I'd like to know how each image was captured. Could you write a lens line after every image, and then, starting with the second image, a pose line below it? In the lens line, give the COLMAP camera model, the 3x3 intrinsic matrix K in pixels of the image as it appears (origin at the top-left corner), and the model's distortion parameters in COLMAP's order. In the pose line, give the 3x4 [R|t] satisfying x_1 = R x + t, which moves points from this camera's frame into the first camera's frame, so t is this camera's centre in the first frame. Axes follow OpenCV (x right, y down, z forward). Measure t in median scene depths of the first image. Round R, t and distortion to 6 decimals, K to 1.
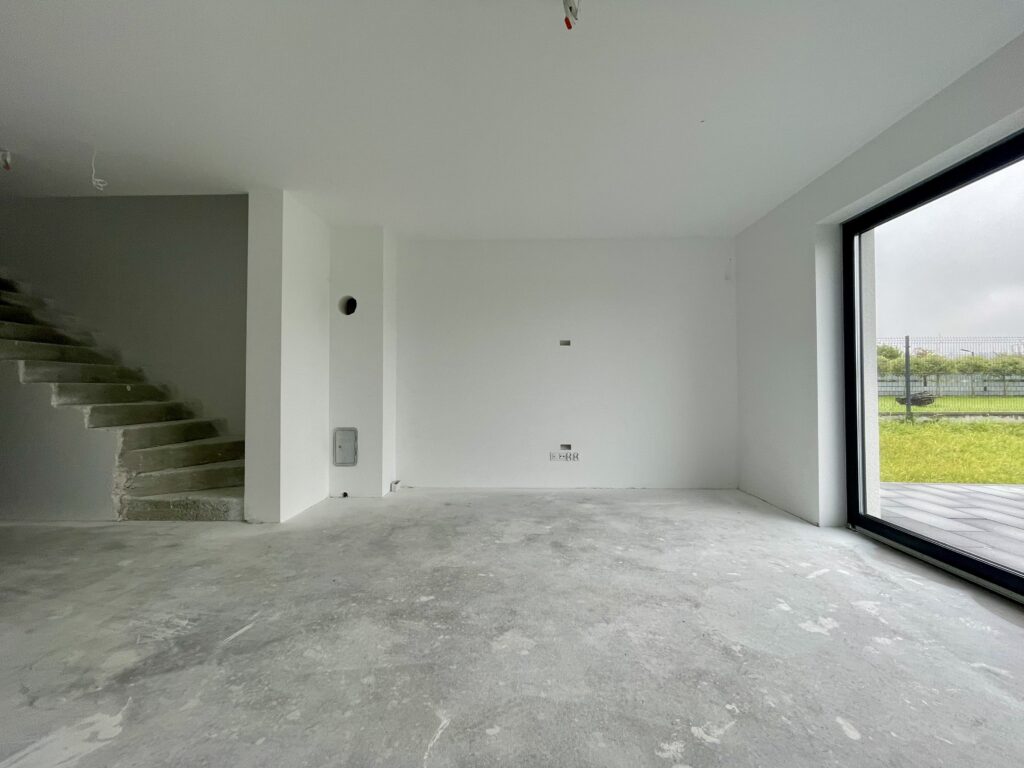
lens RADIAL K [[412.4, 0, 512.0], [0, 412.4, 384.0], [0, 0, 1]] dist [-0.007168, 0.000002]
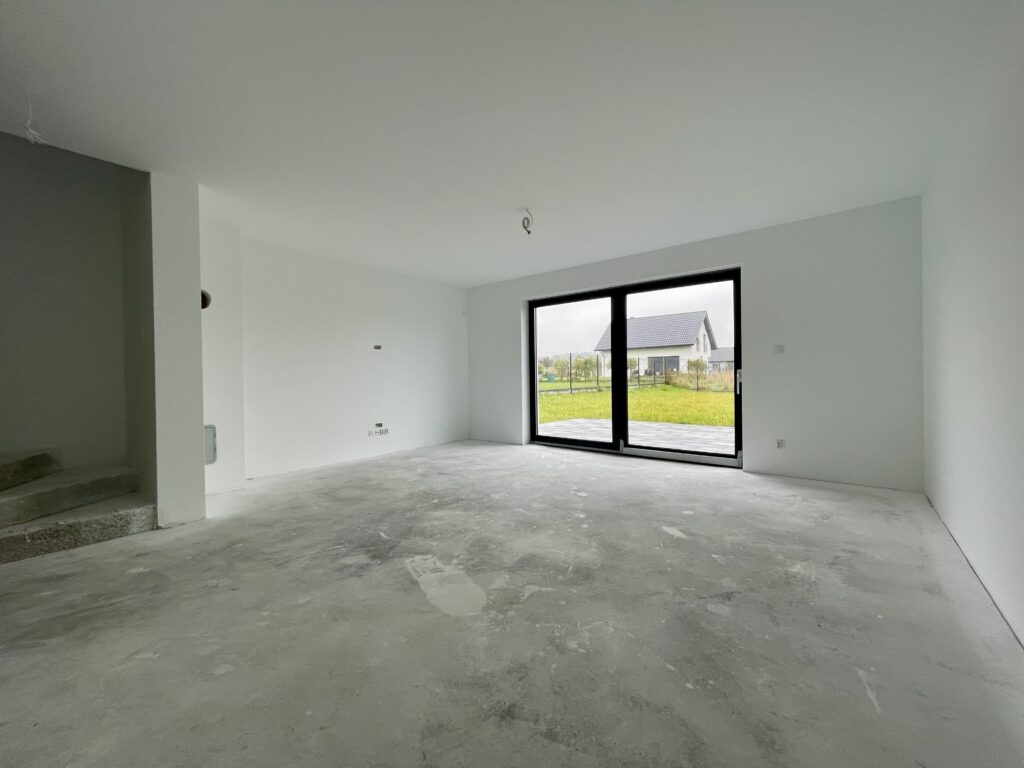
lens RADIAL K [[412.4, 0, 512.0], [0, 412.4, 384.0], [0, 0, 1]] dist [-0.007168, 0.000002]
pose [[0.600924, -0.021860, 0.799007, -1.201833], [0.011292, 0.999758, 0.018860, -0.001992], [-0.799226, -0.002311, 0.601026, -0.263944]]
